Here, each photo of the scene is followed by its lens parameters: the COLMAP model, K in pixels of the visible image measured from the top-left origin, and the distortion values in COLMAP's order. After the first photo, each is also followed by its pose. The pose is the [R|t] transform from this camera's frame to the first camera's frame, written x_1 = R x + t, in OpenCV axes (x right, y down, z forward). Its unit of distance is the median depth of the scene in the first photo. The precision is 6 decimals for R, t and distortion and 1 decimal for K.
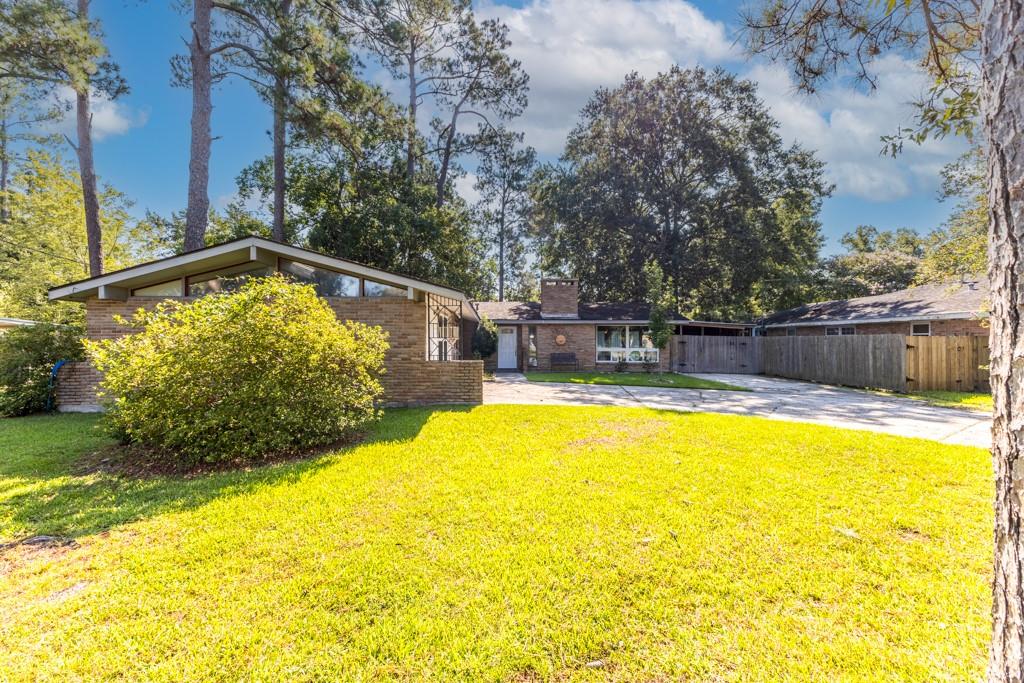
lens RADIAL K [[437.4, 0, 512.0], [0, 437.4, 341.5], [0, 0, 1]] dist [0.000827, 0.000082]
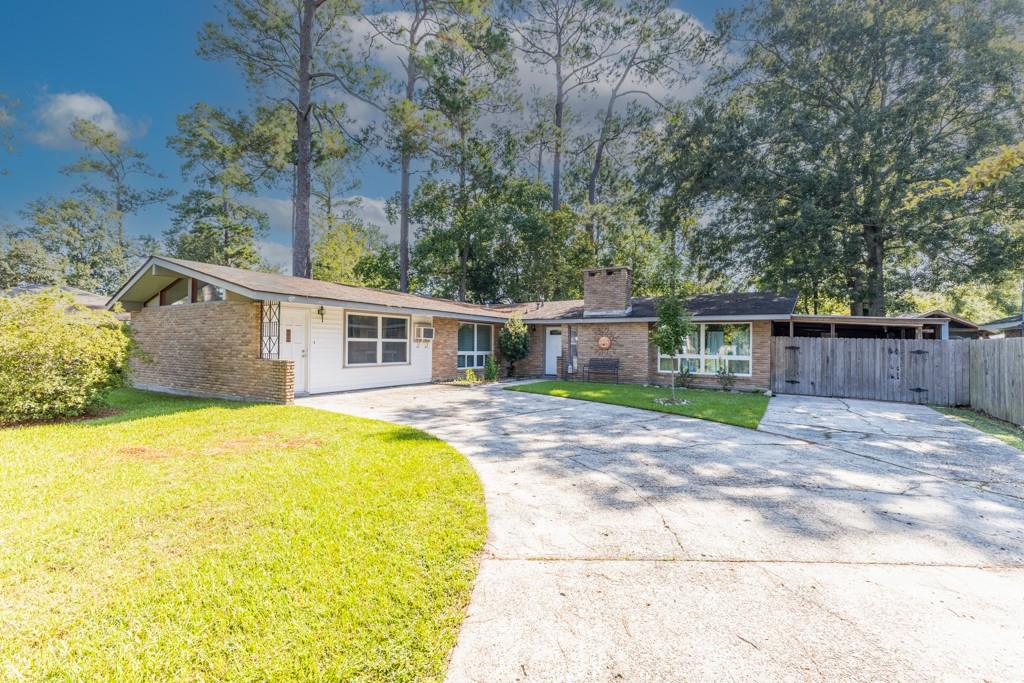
lens RADIAL K [[437.4, 0, 512.0], [0, 437.4, 341.5], [0, 0, 1]] dist [0.000827, 0.000082]
pose [[0.831405, 0.006615, -0.555628, 0.421197], [-0.011518, 0.999919, -0.005330, 0.000676], [0.555548, 0.010831, 0.831414, 0.224595]]
